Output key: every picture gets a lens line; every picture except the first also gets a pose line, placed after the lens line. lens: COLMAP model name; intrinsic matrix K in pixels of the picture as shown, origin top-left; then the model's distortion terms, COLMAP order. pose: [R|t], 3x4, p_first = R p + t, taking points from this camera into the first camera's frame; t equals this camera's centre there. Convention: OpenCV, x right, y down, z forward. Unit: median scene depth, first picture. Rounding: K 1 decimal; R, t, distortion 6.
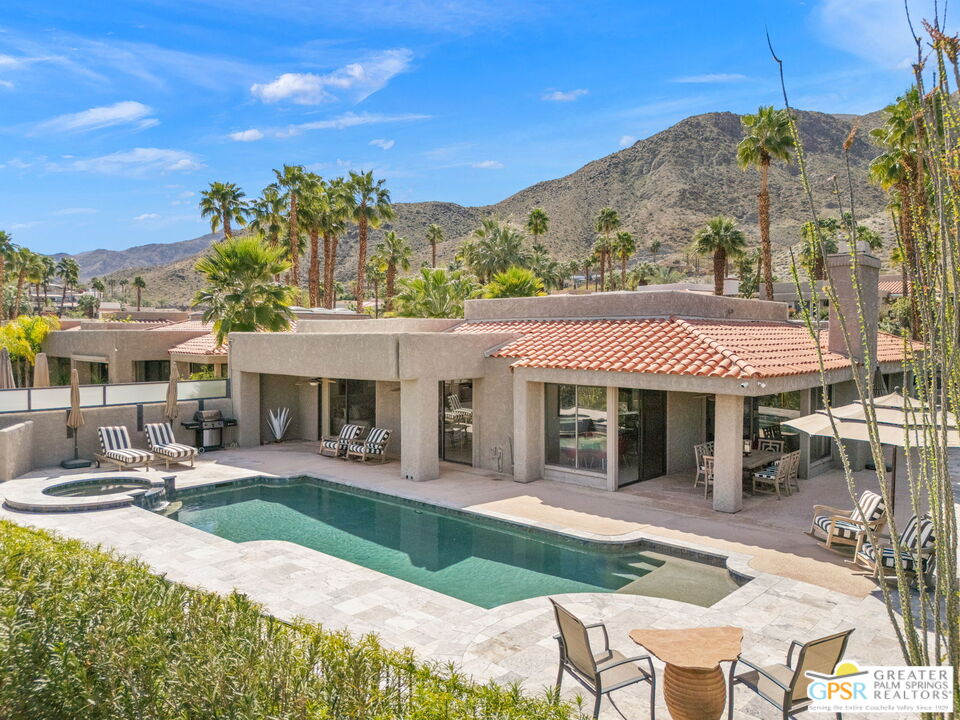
lens RADIAL K [[709.0, 0, 480.0], [0, 709.0, 360.0], [0, 0, 1]] dist [0.056103, -0.045685]
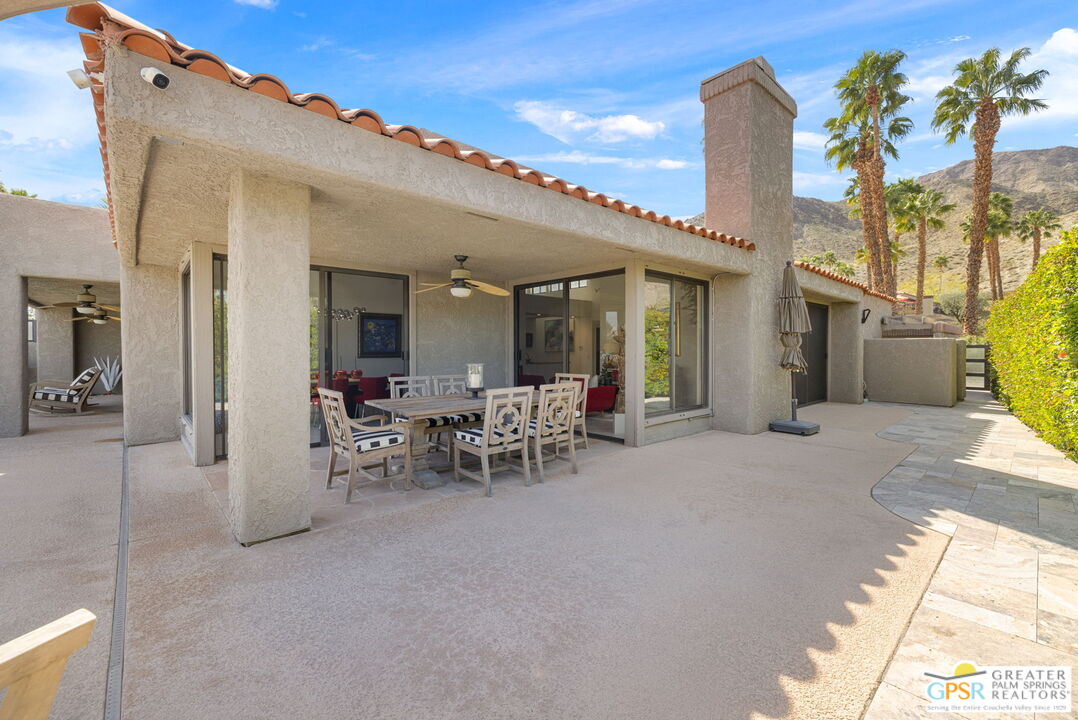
lens RADIAL K [[453.0, 0, 544.2], [0, 453.0, 355.7], [0, 0, 1]] dist [0.004243, -0.000089]
pose [[0.995059, -0.001292, -0.099274, 0.414613], [-0.000993, 0.999736, -0.022966, 0.104544], [0.099277, 0.022951, 0.994795, 0.644280]]
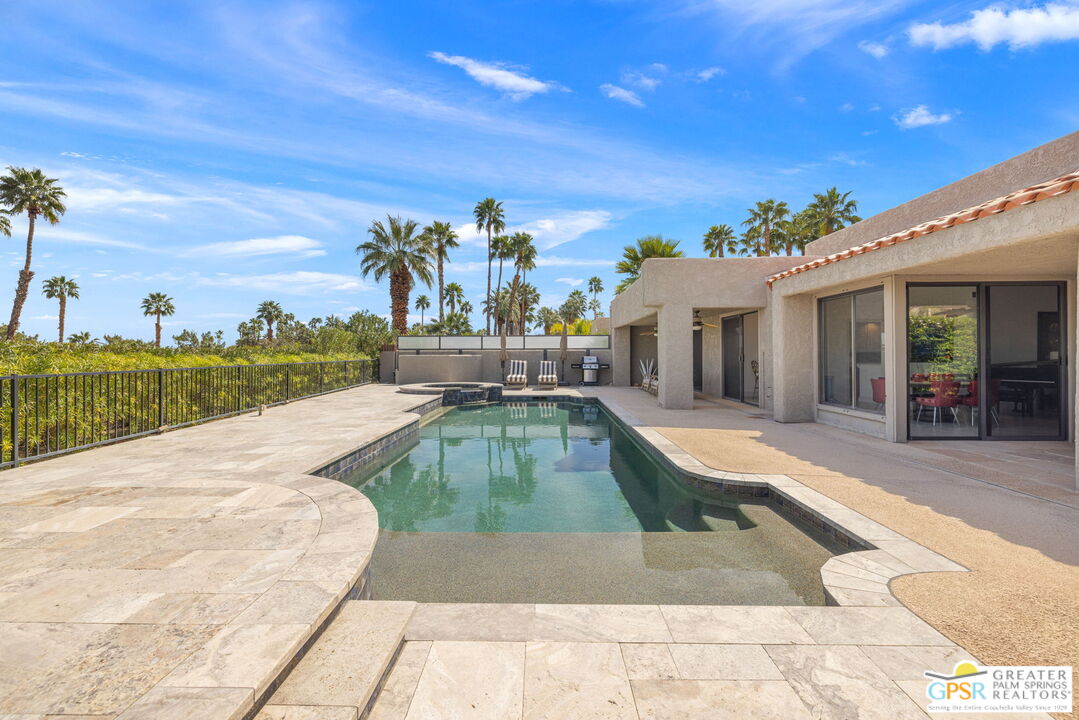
lens RADIAL K [[456.0, 0, 539.3], [0, 456.0, 351.1], [0, 0, 1]] dist [0.000954, -0.000041]
pose [[0.654652, -0.009220, -0.755874, 0.265626], [-0.022093, 0.999265, -0.031323, 0.109569], [0.755608, 0.037205, 0.653967, 0.428443]]
